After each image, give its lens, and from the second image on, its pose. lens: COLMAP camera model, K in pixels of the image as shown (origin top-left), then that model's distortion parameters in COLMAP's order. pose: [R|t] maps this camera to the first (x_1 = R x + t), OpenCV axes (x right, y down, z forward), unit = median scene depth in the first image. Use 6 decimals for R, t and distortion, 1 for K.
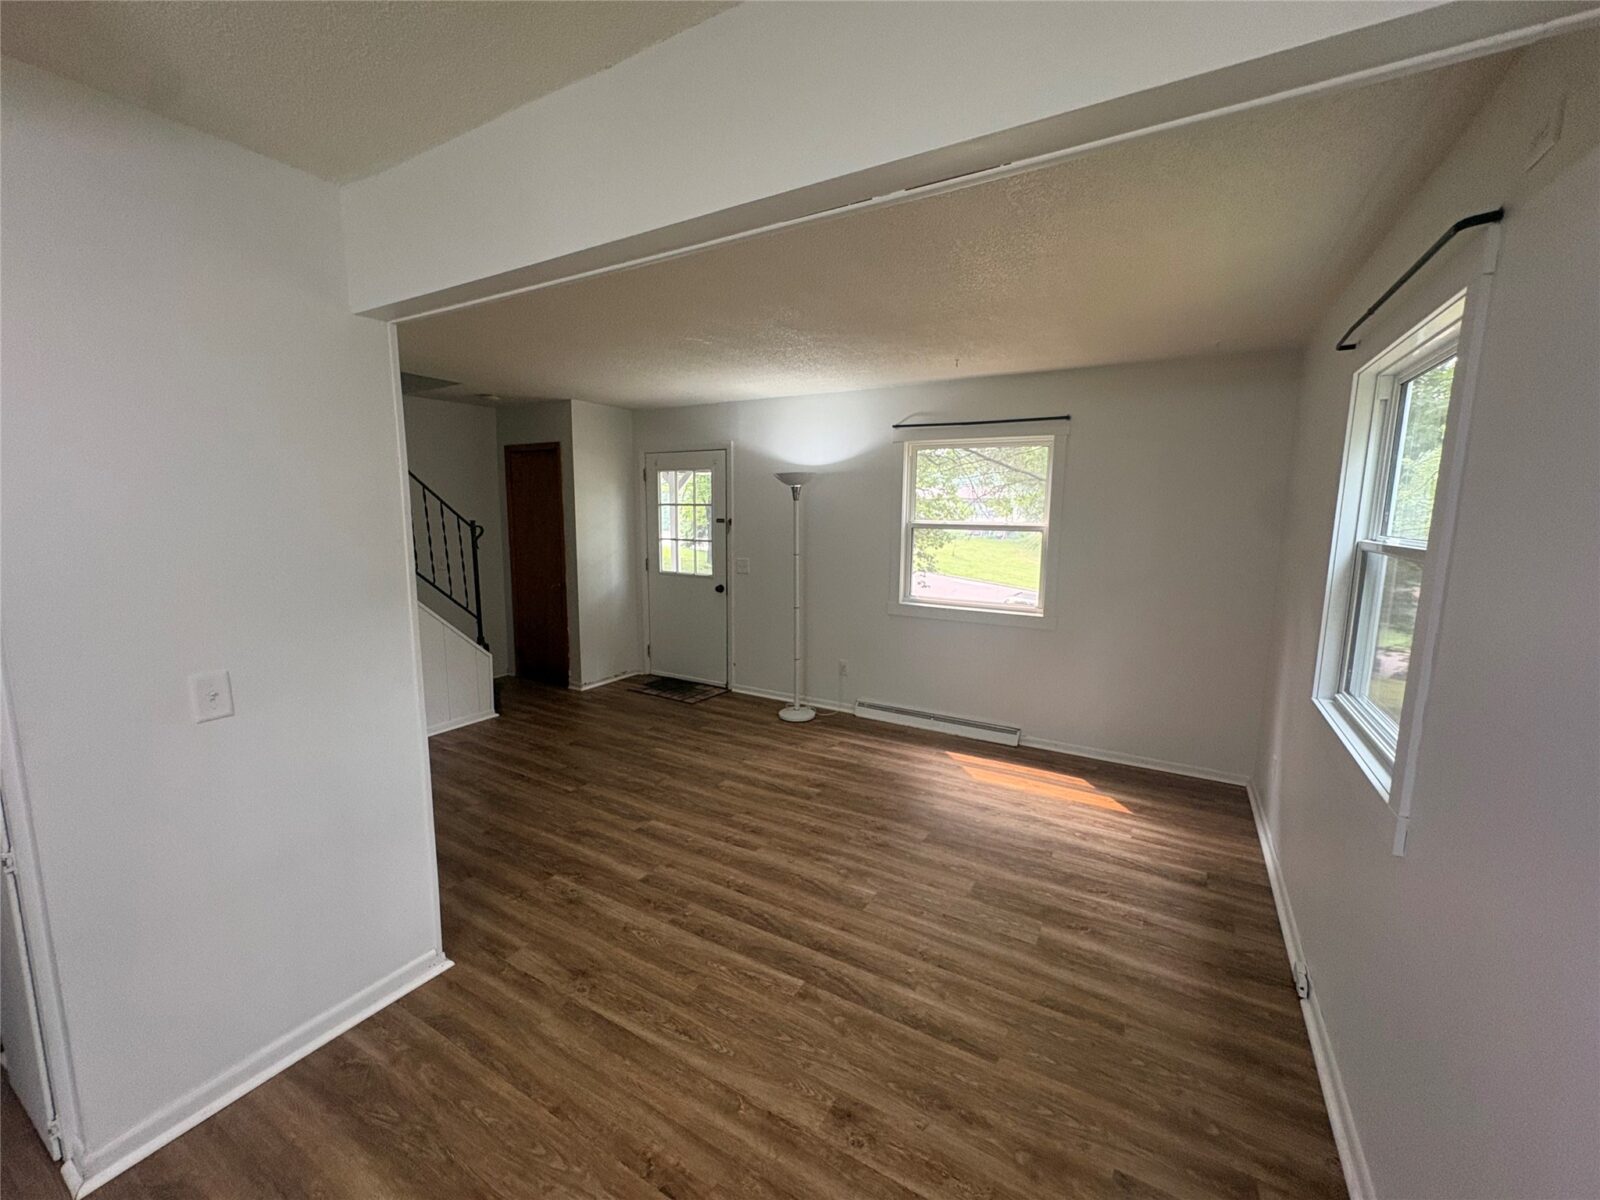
lens RADIAL K [[637.9, 0, 800.0], [0, 637.9, 600.0], [0, 0, 1]] dist [-0.000485, -0.000040]
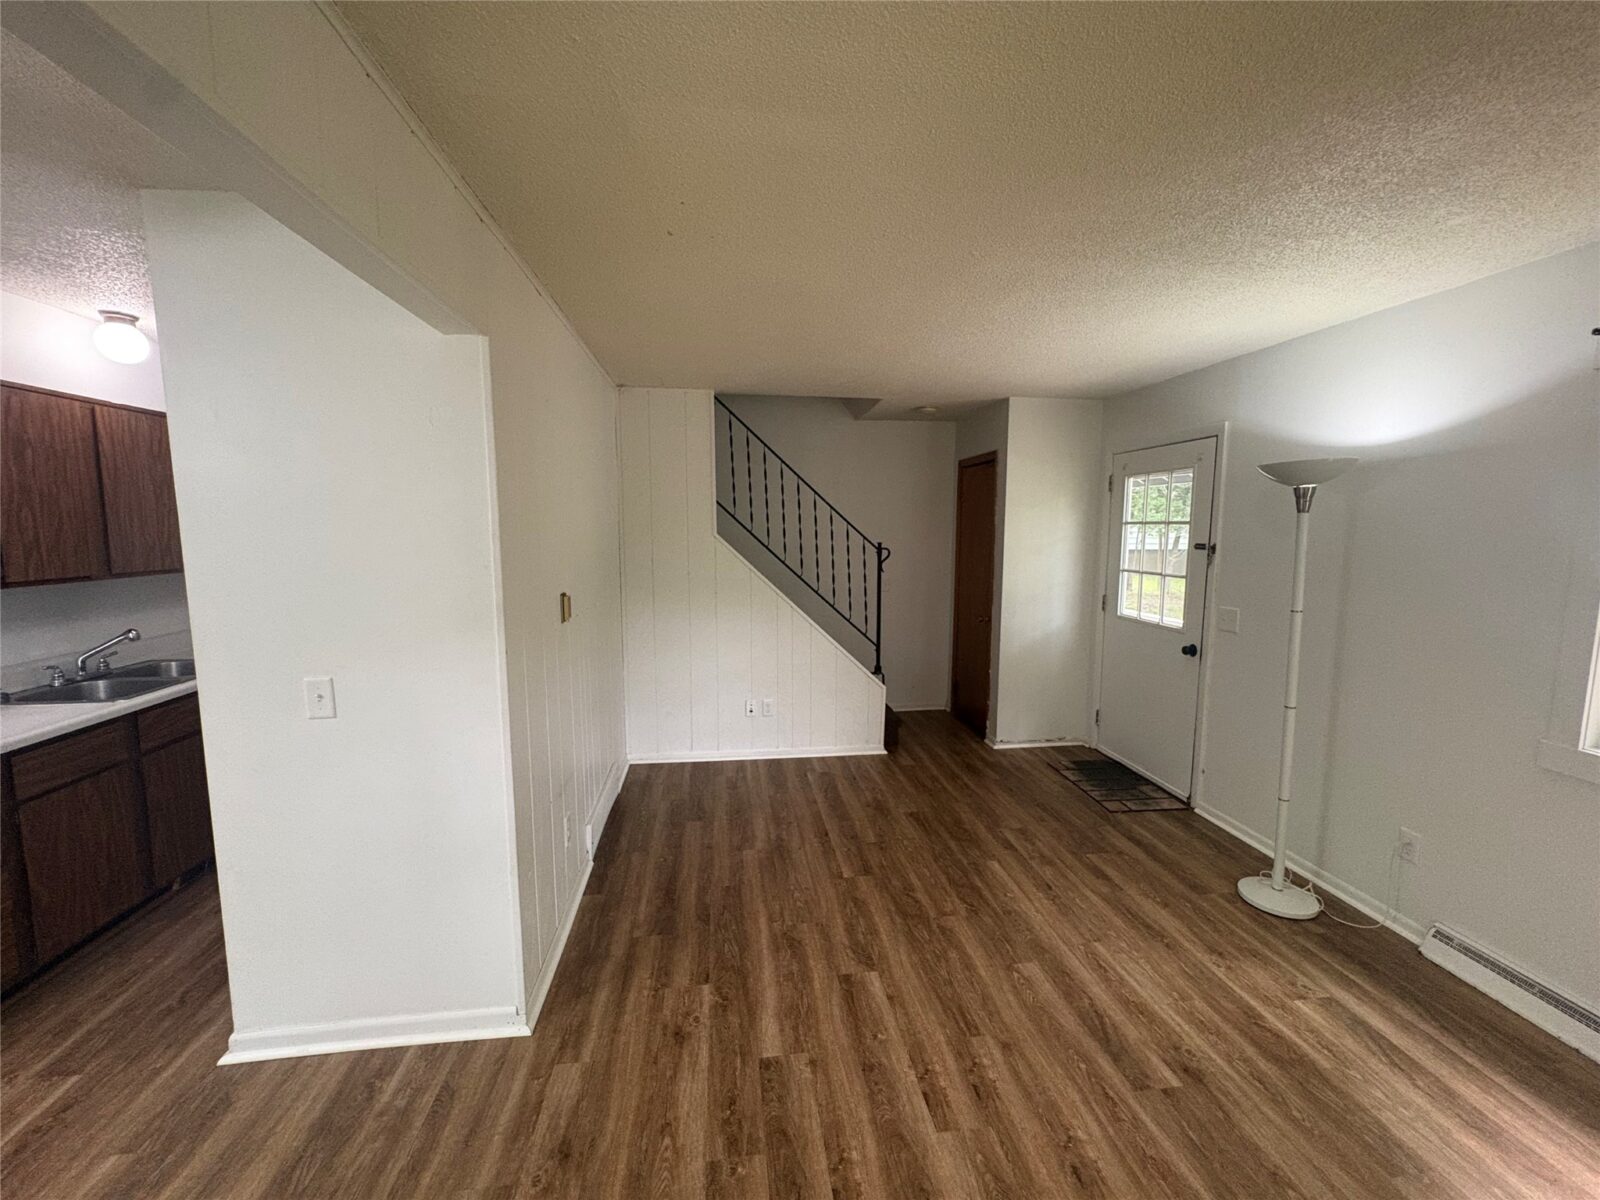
lens RADIAL K [[637.9, 0, 800.0], [0, 637.9, 600.0], [0, 0, 1]] dist [-0.000485, -0.000040]
pose [[0.609380, 0.082082, -0.788618, 0.168325], [-0.106148, 0.994119, 0.021448, -0.048153], [0.785741, 0.070640, 0.614509, 0.334719]]
